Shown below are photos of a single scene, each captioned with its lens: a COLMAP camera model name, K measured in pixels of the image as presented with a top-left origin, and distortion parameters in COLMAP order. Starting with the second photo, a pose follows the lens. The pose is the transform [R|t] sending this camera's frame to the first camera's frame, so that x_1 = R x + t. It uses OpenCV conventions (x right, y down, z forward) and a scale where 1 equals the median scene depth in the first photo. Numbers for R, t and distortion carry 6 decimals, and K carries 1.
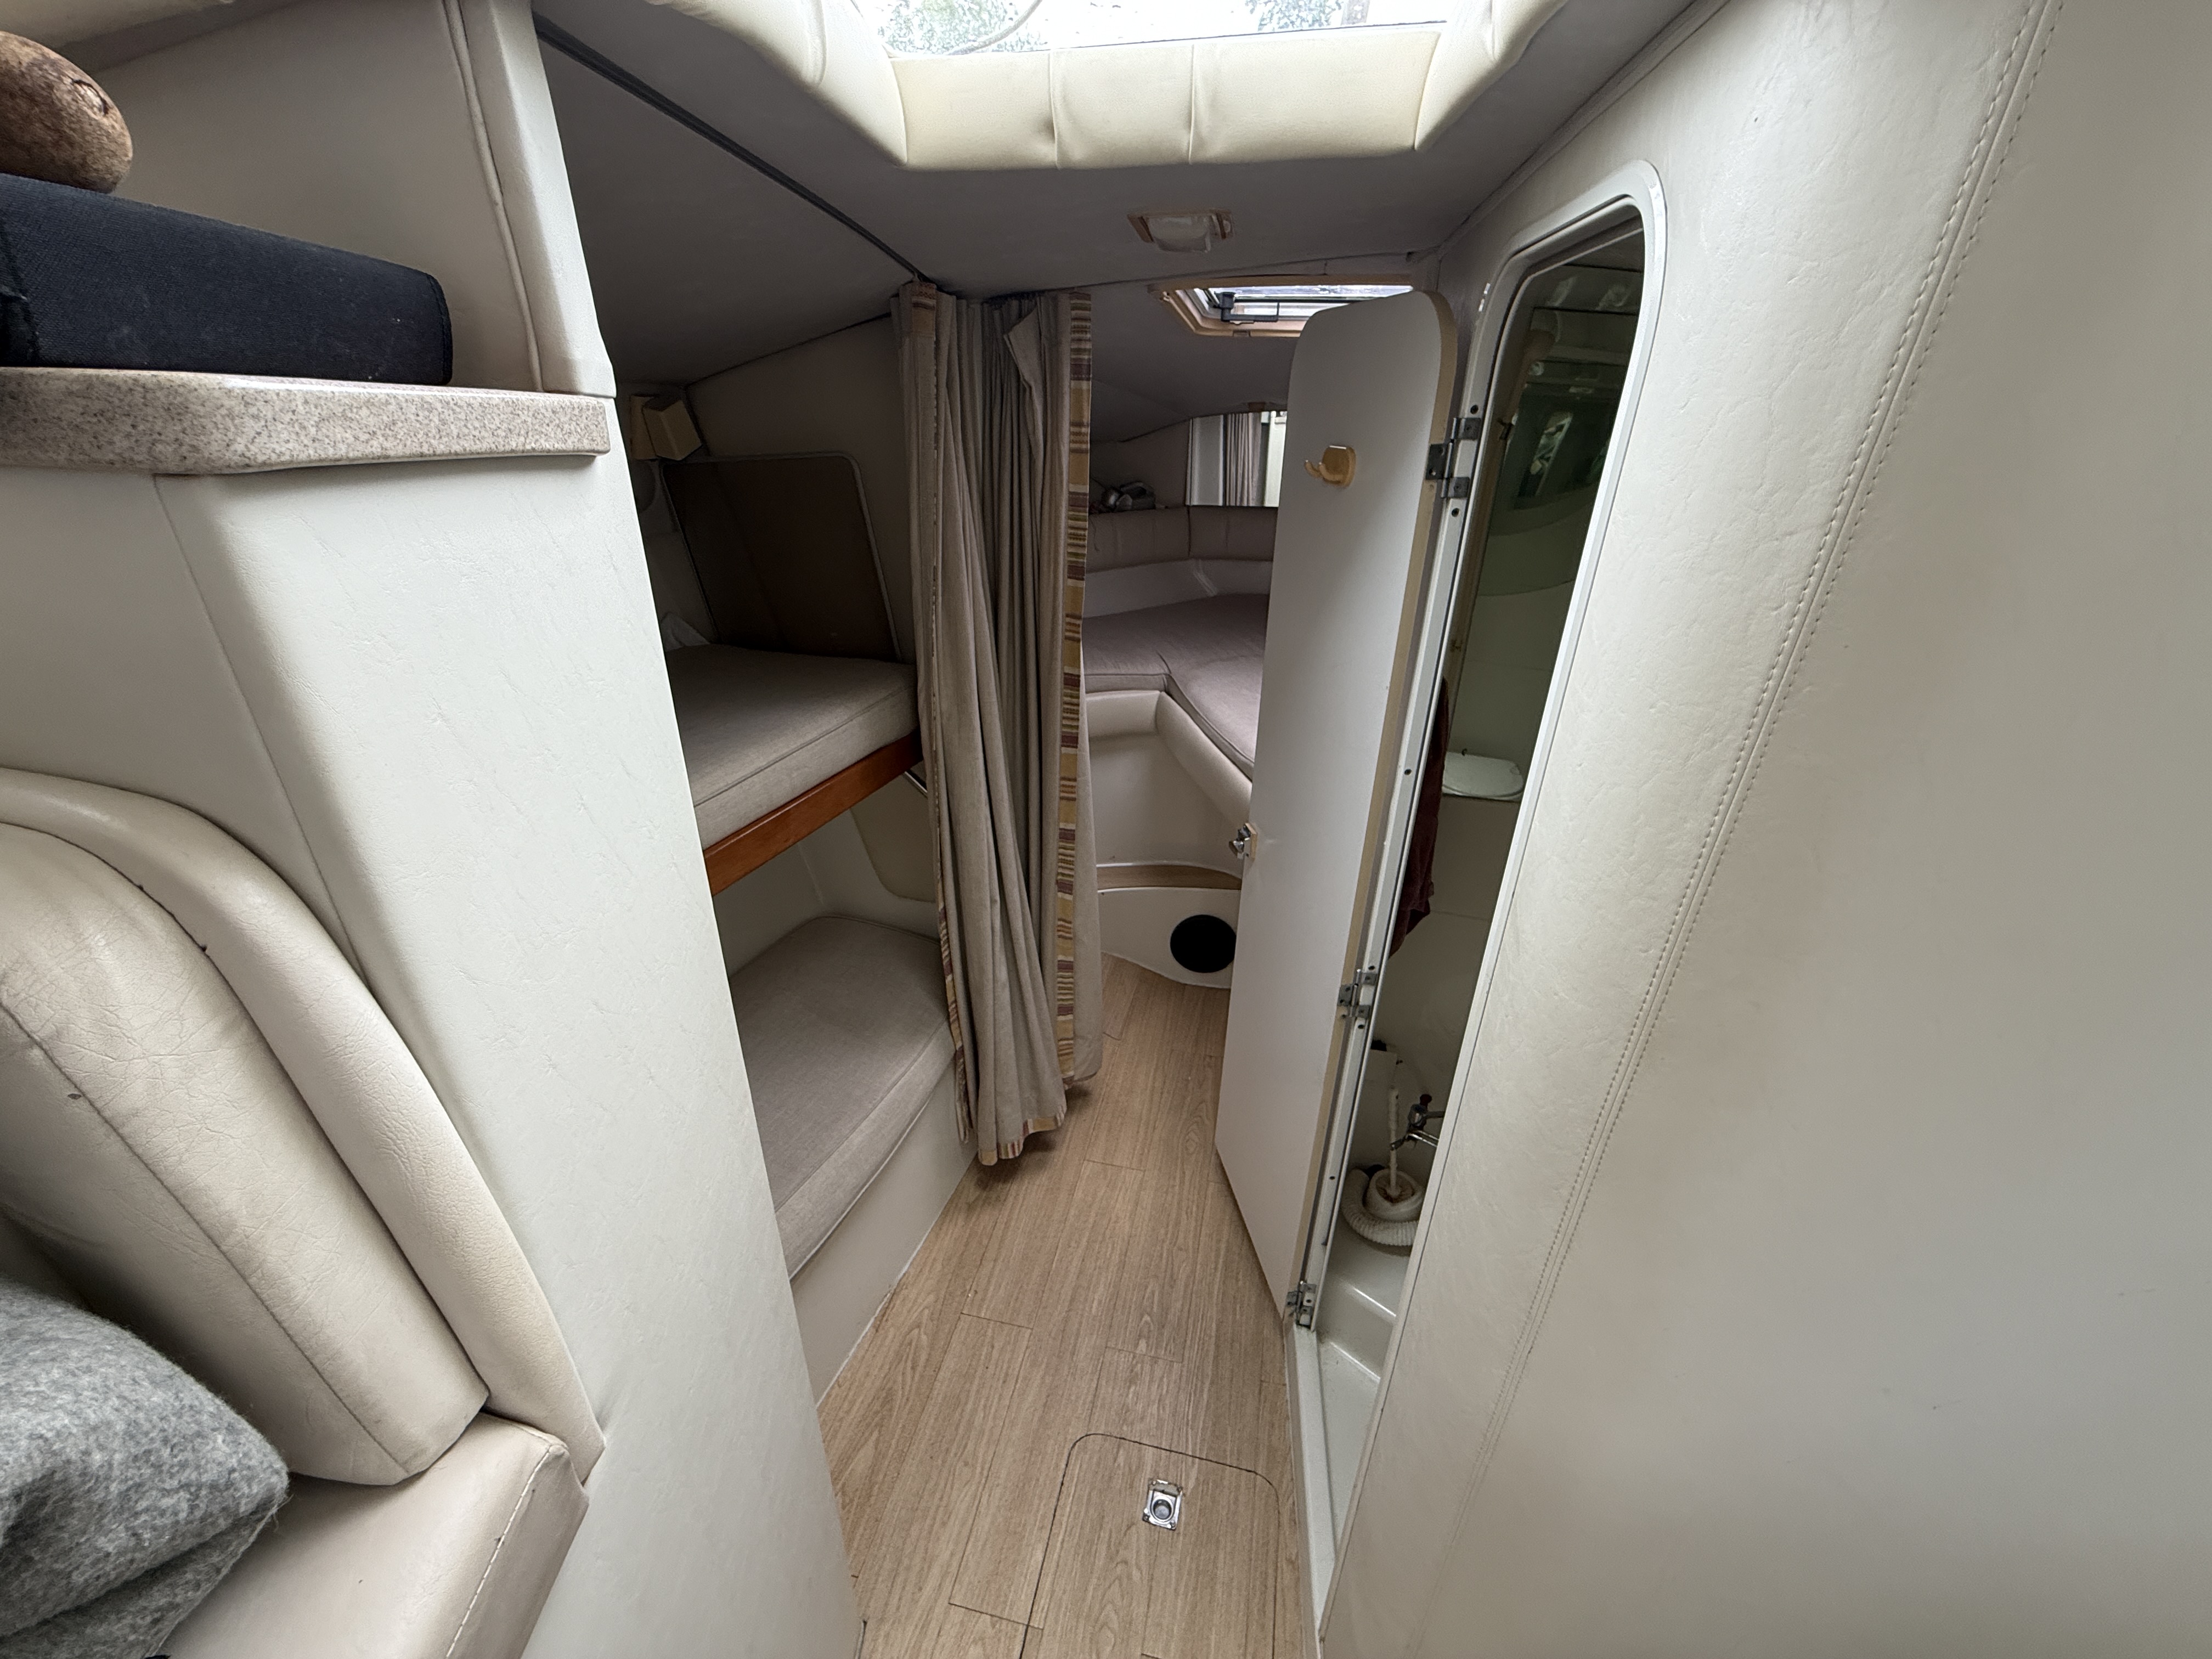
lens RADIAL K [[883.2, 0, 1103.9], [0, 883.2, 832.5], [0, 0, 1]] dist [-0.000315, 0.000247]
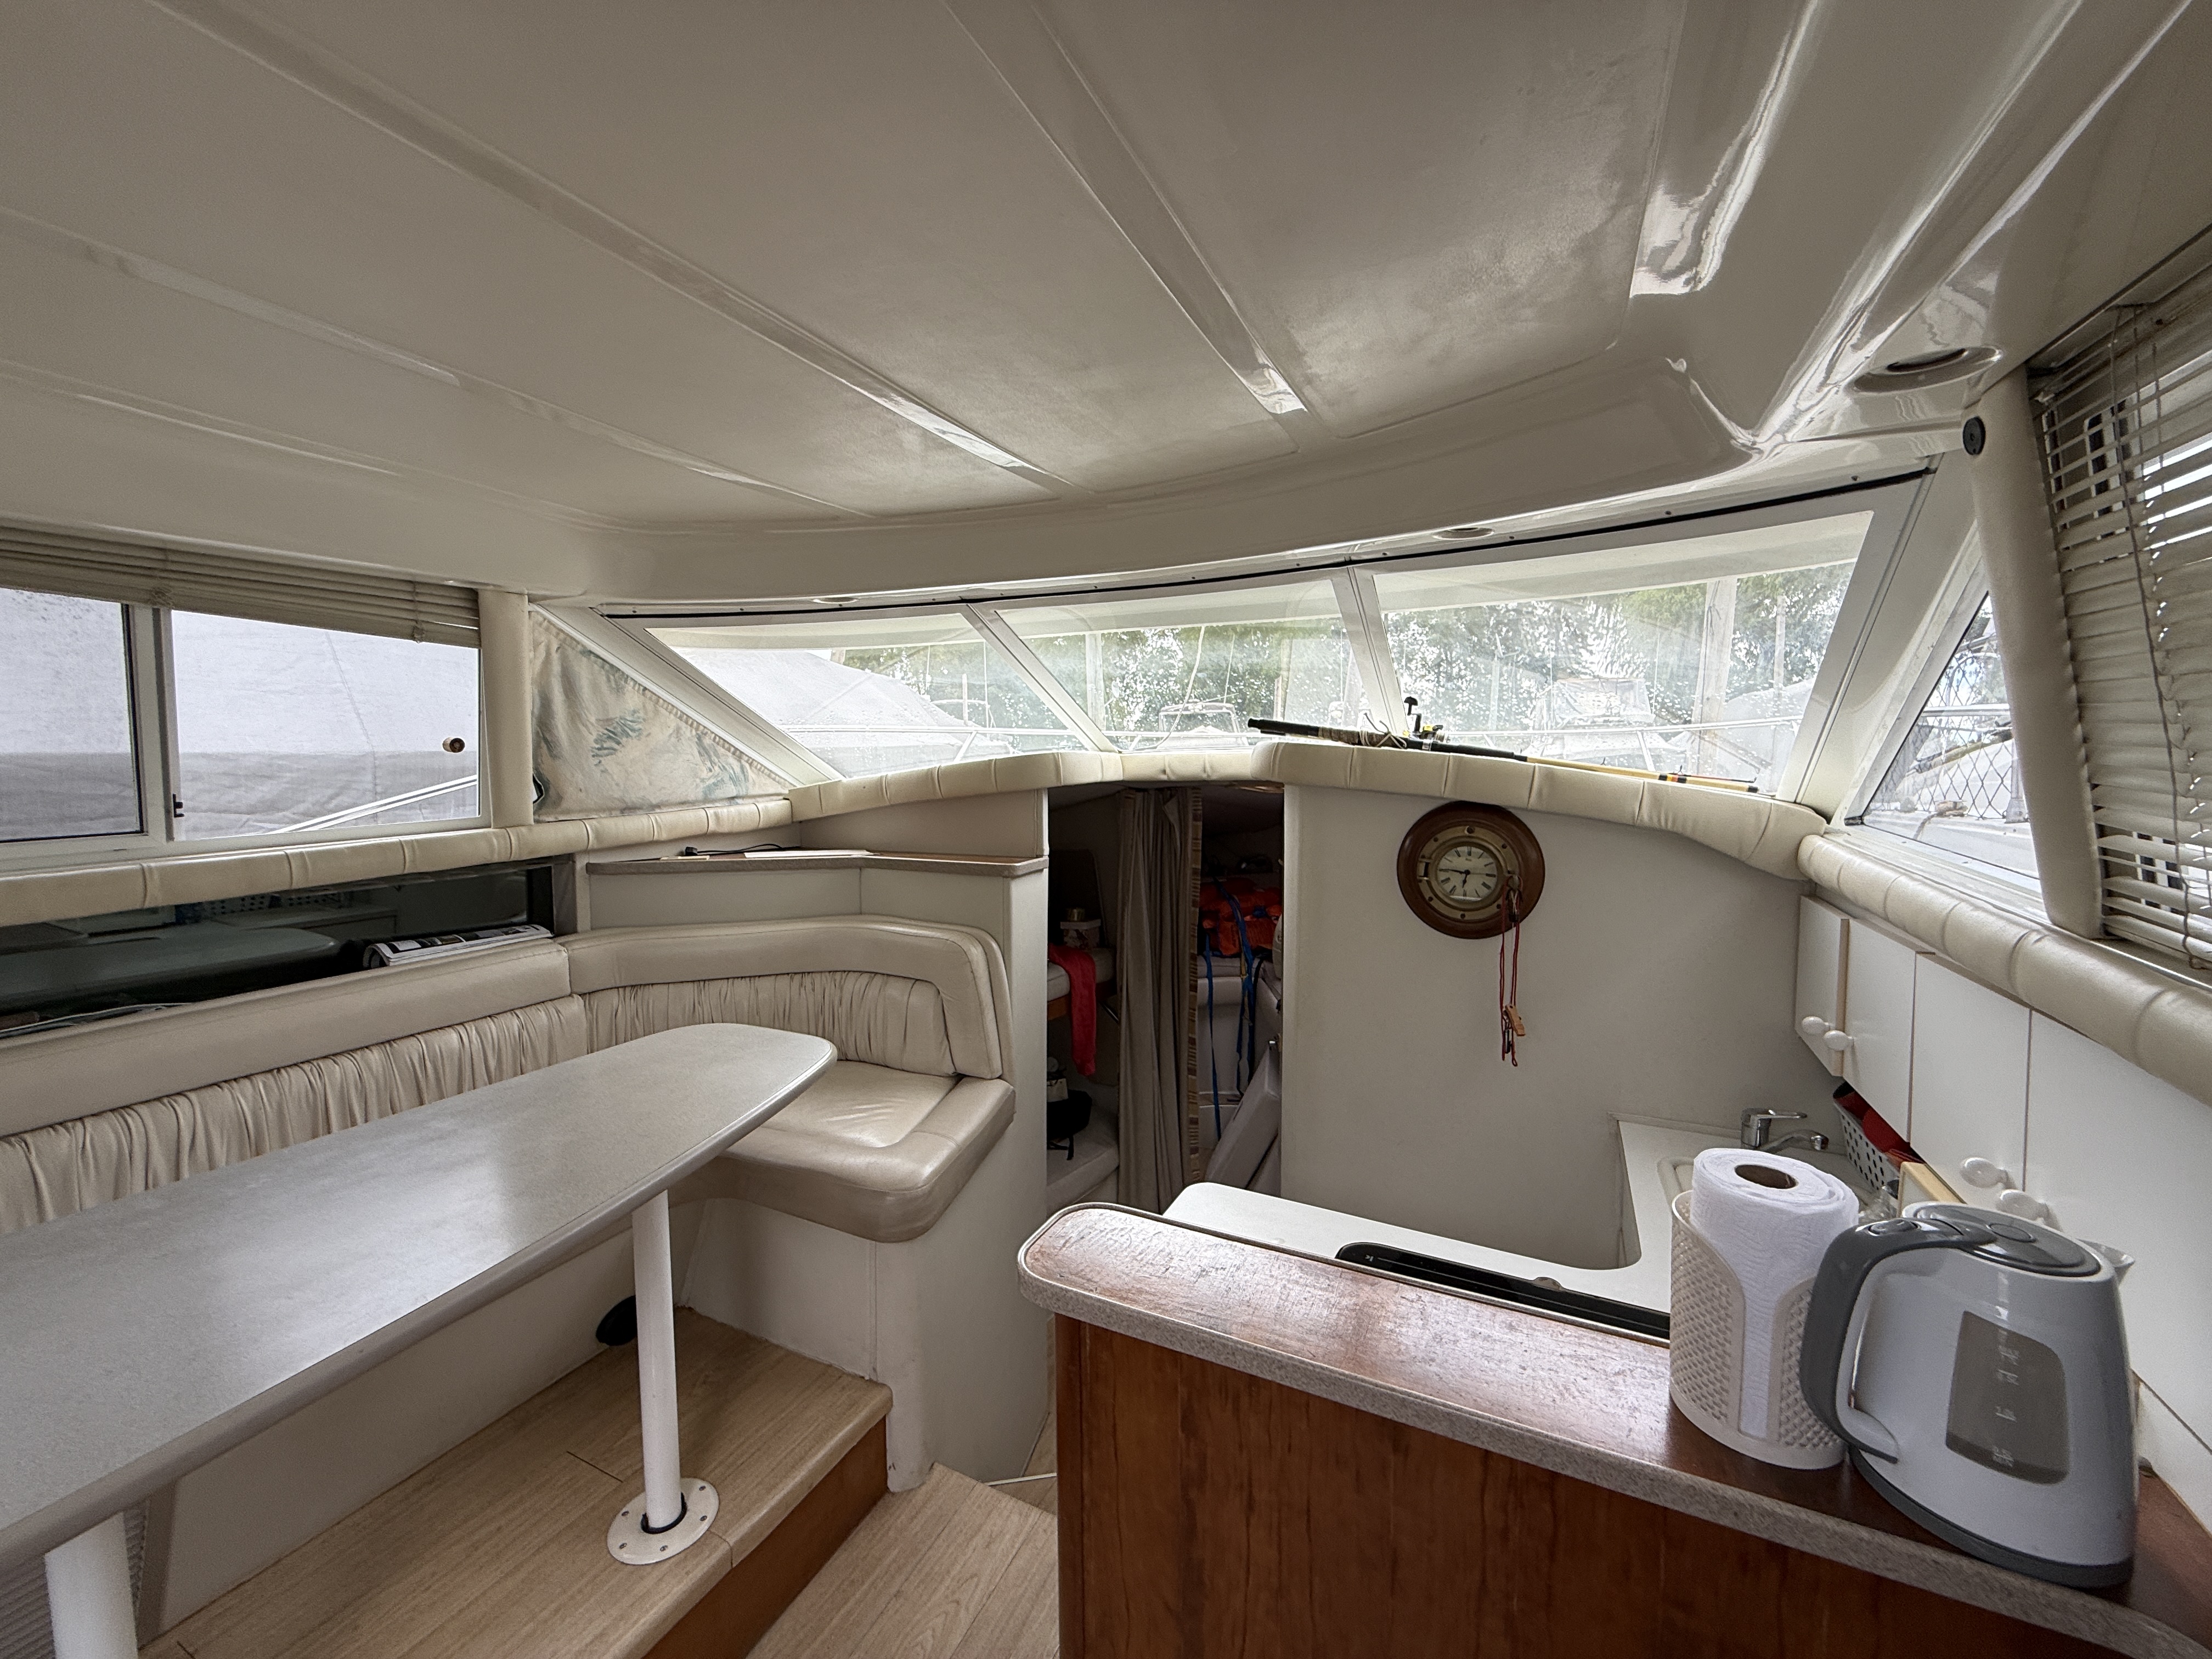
lens RADIAL K [[883.2, 0, 1105.5], [0, 883.2, 828.7], [0, 0, 1]] dist [-0.000315, 0.000247]
pose [[0.974939, -0.021799, -0.221401, 0.221450], [-0.064987, 0.923875, -0.377135, 0.335183], [0.212768, 0.382072, 0.899306, -0.966417]]
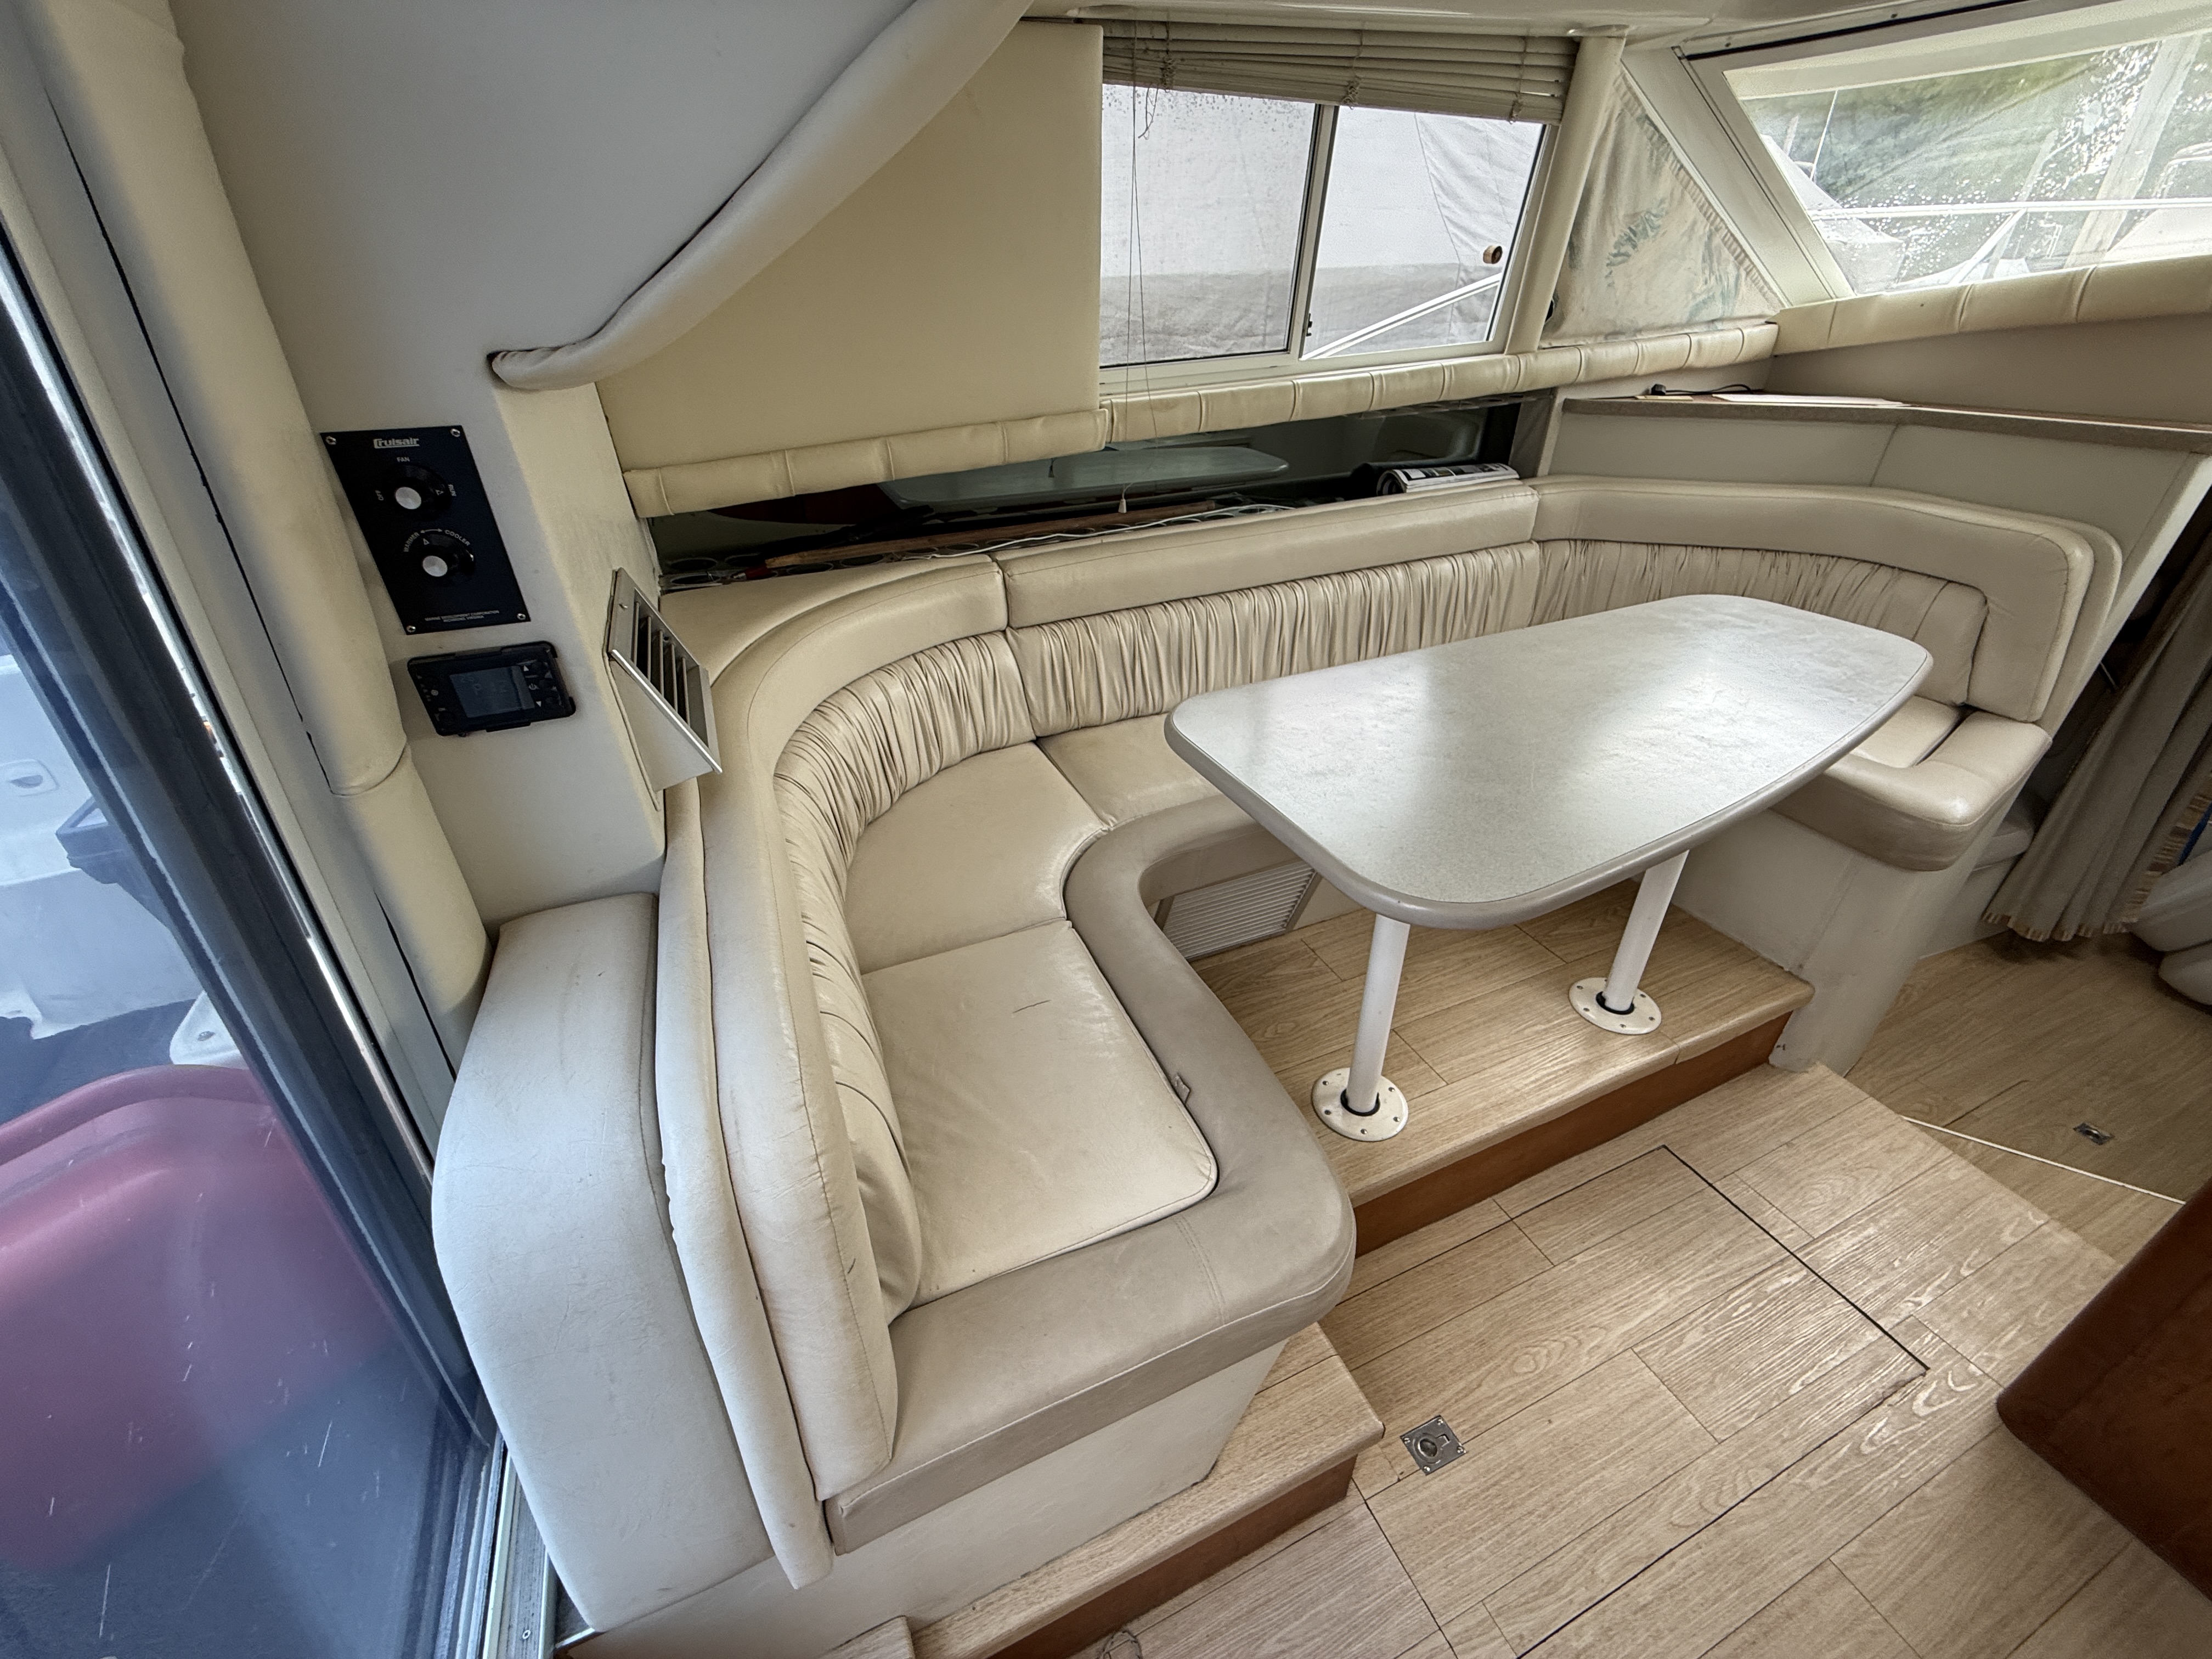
lens RADIAL K [[883.2, 0, 1114.9], [0, 883.2, 829.5], [0, 0, 1]] dist [-0.000315, 0.000247]
pose [[0.602849, 0.374022, -0.704756, -0.081283], [-0.319126, 0.922614, 0.216662, 0.425826], [0.731254, 0.094292, 0.675557, -1.167634]]
